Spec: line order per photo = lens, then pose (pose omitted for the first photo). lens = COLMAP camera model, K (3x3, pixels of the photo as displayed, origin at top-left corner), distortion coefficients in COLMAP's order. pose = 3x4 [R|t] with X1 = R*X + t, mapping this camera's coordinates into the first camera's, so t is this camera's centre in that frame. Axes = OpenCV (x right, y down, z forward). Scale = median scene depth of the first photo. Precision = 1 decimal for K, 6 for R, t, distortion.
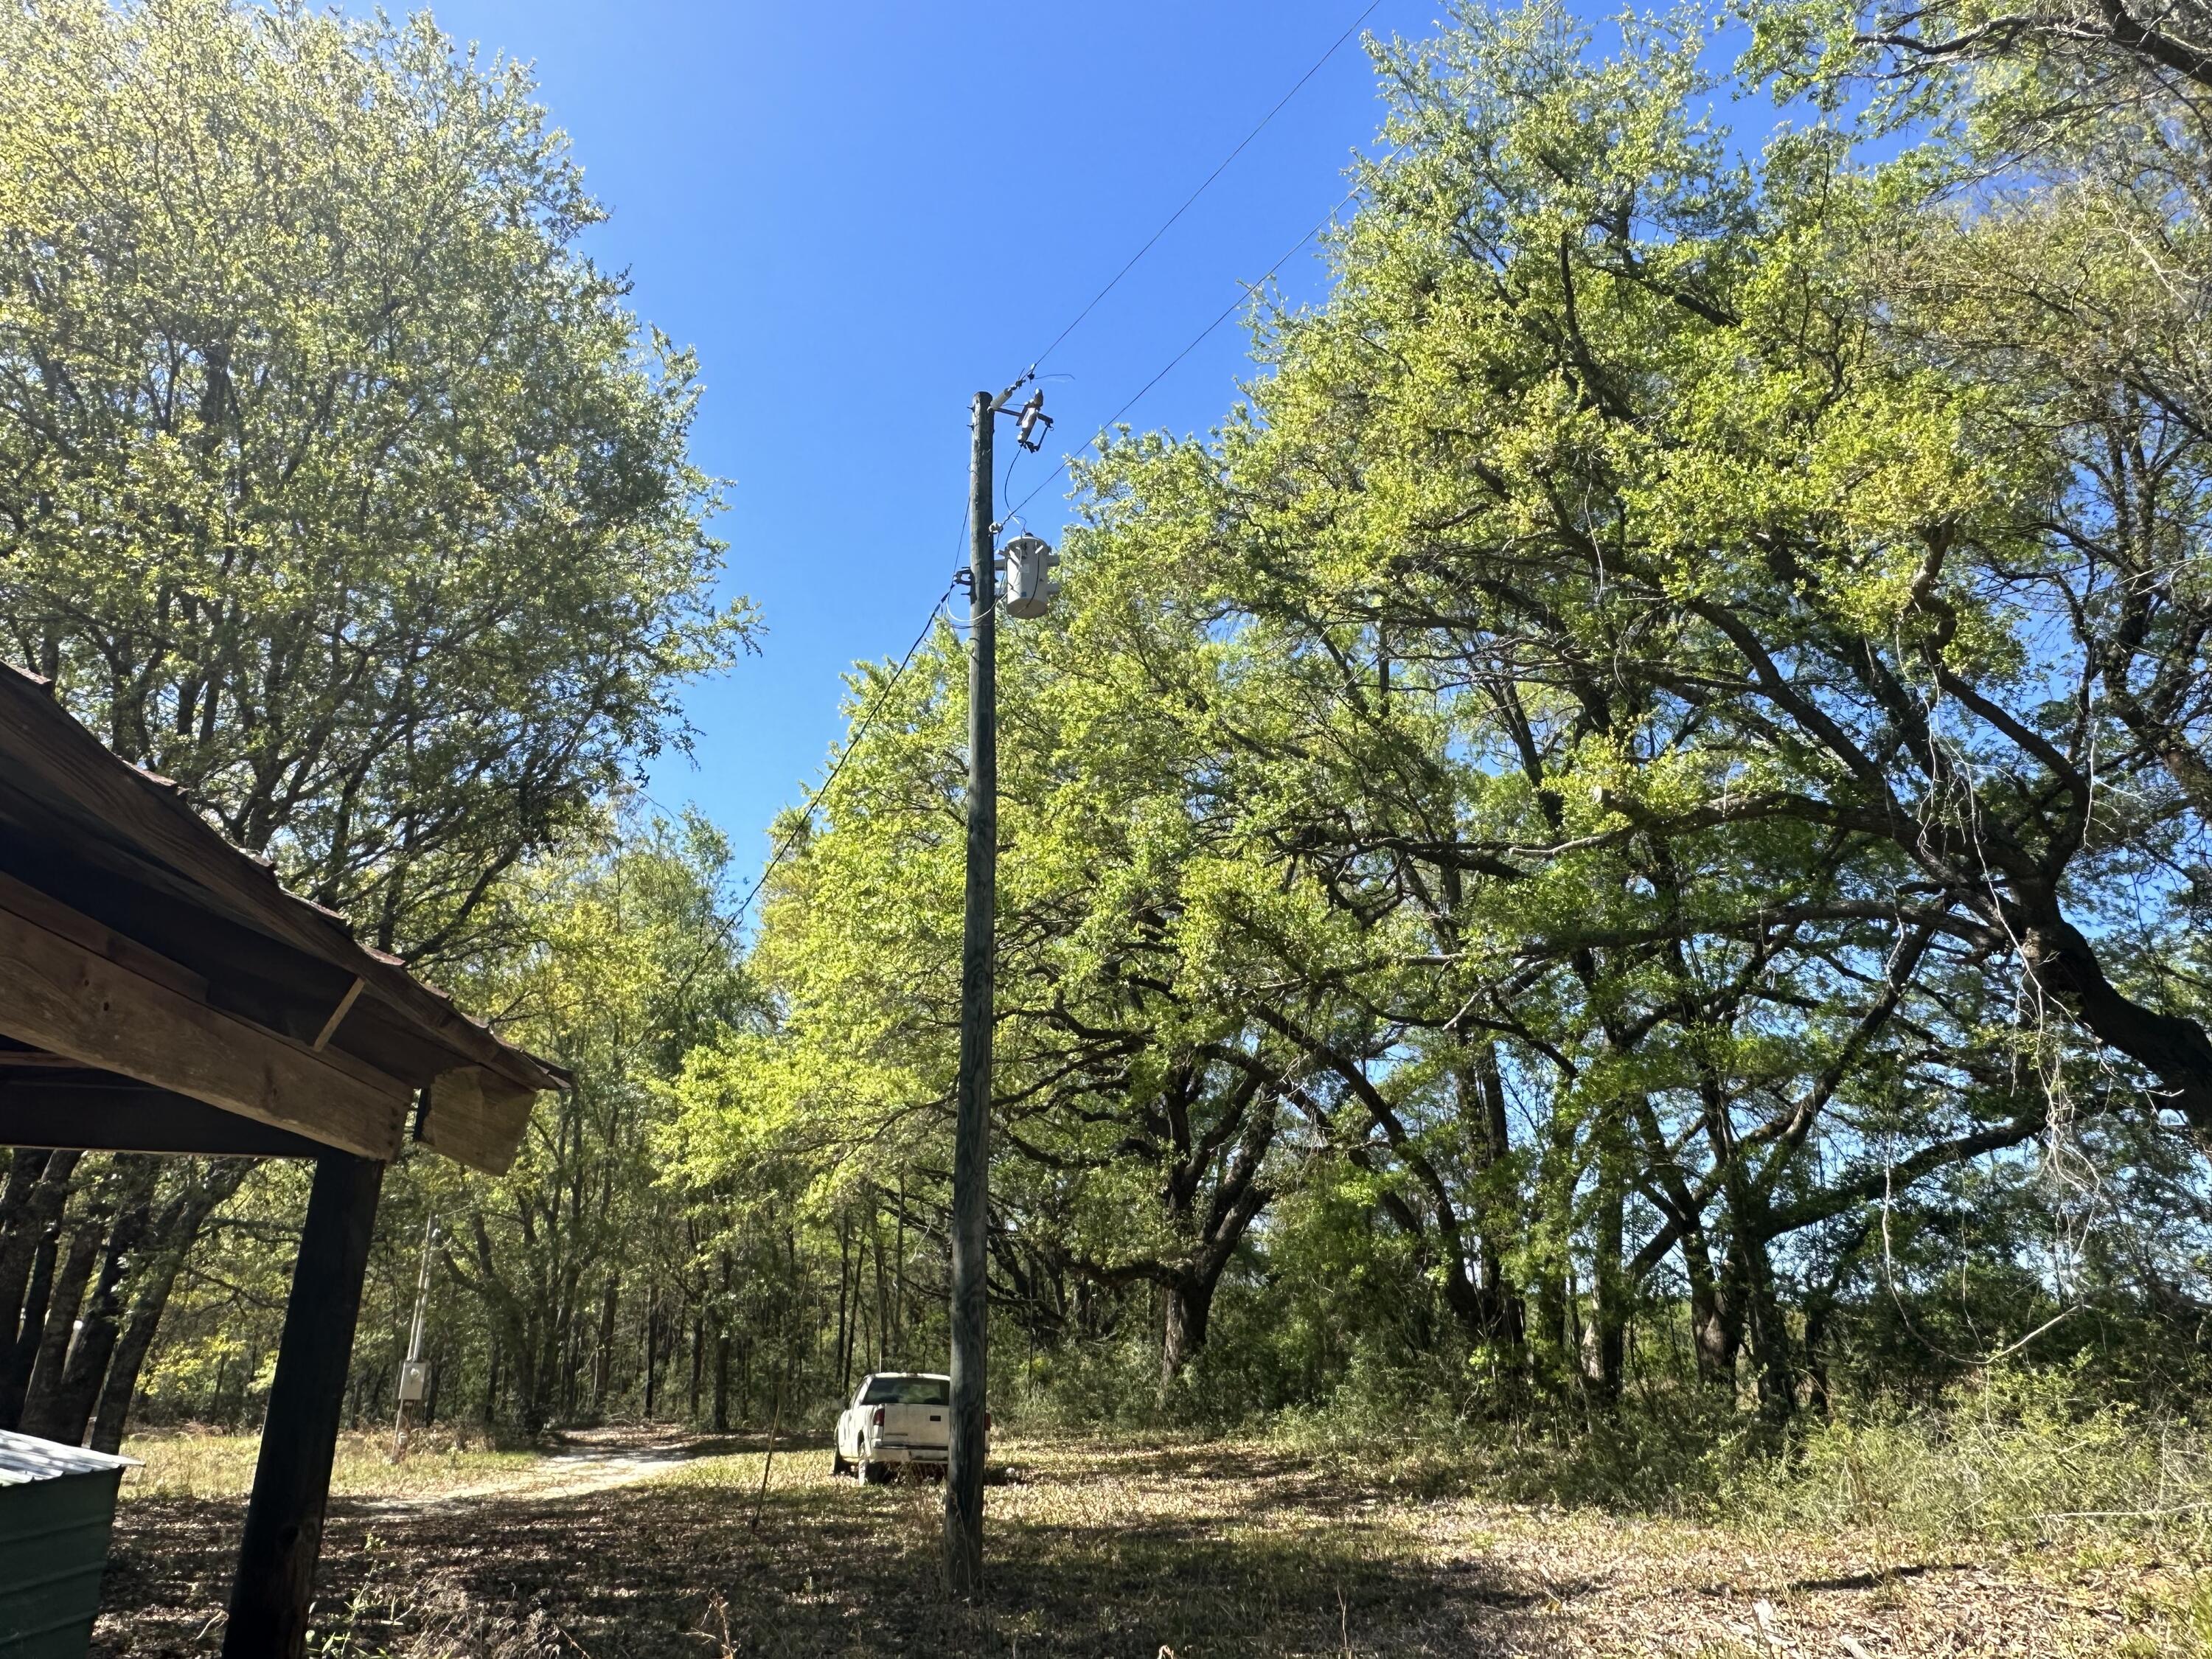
lens RADIAL K [[1507.6, 0, 1106.0], [0, 1507.6, 829.5], [0, 0, 1]] dist [-0.002821, -0.001168]
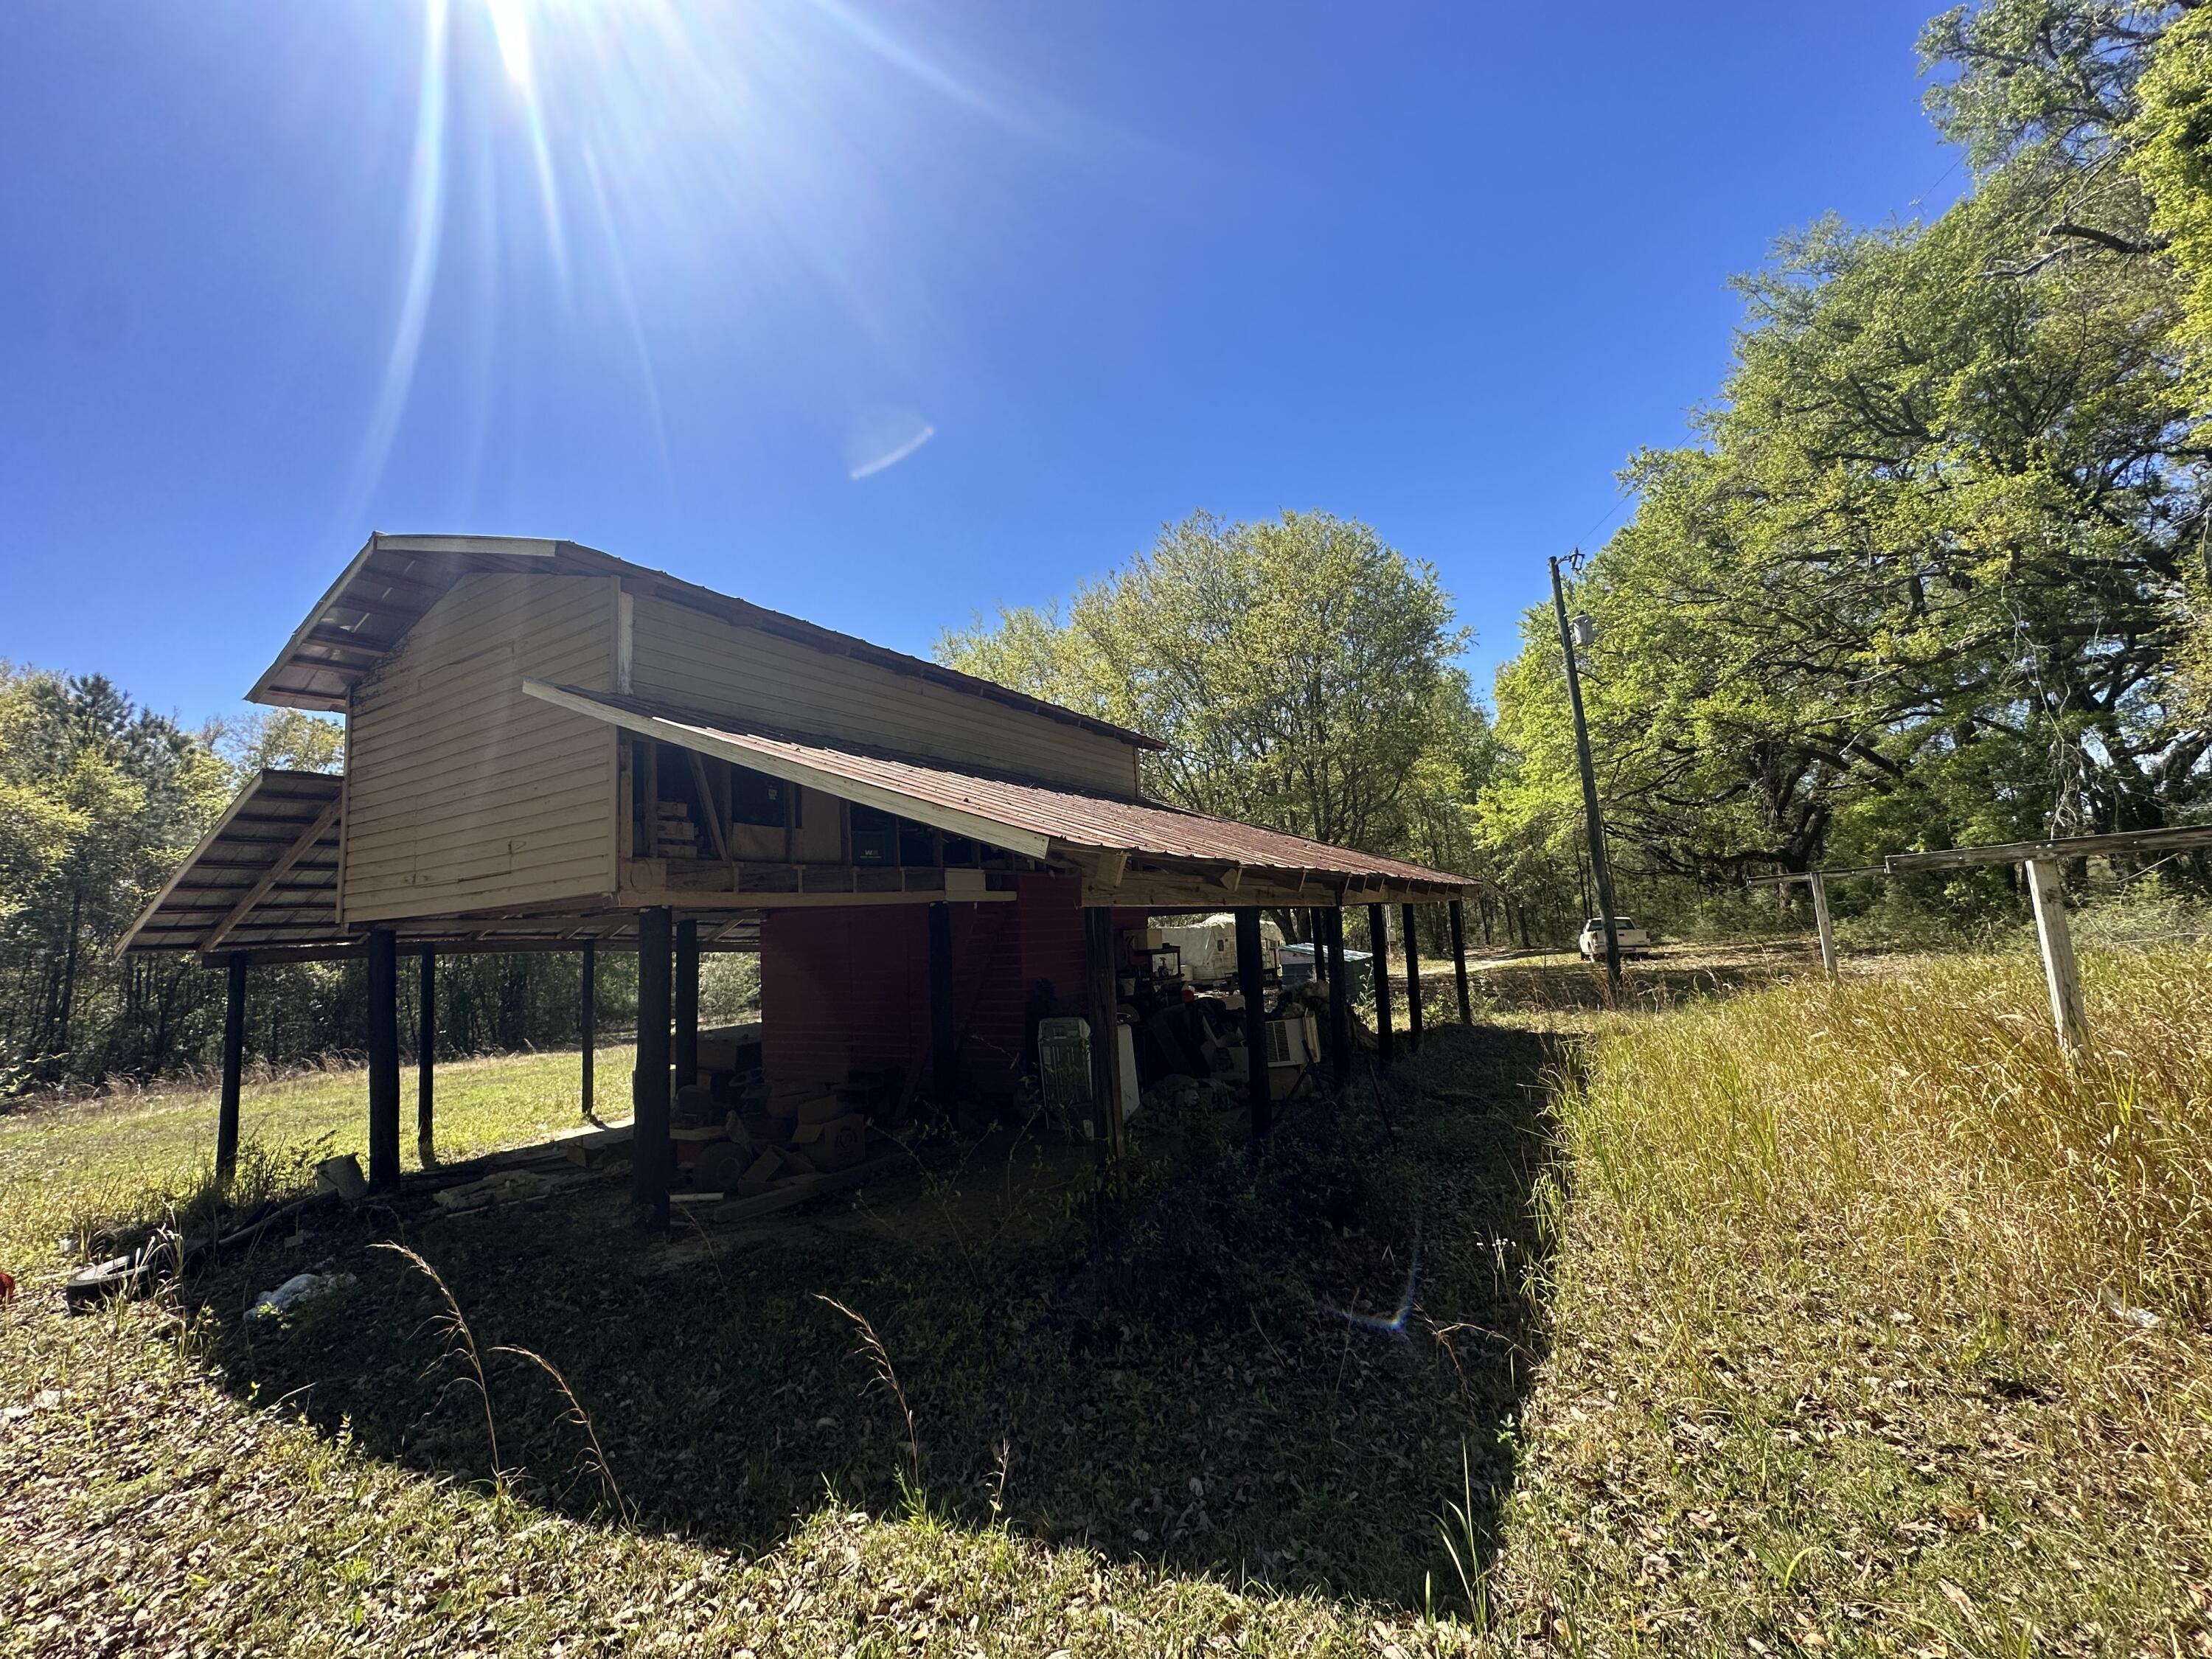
lens RADIAL K [[876.6, 0, 1106.0], [0, 876.6, 829.5], [0, 0, 1]] dist [-0.017762, -0.000021]
pose [[0.776199, -0.131943, -0.616528, 0.096993], [0.271844, 0.952332, 0.138439, -0.139411], [0.568873, -0.275056, 0.775067, -0.374914]]
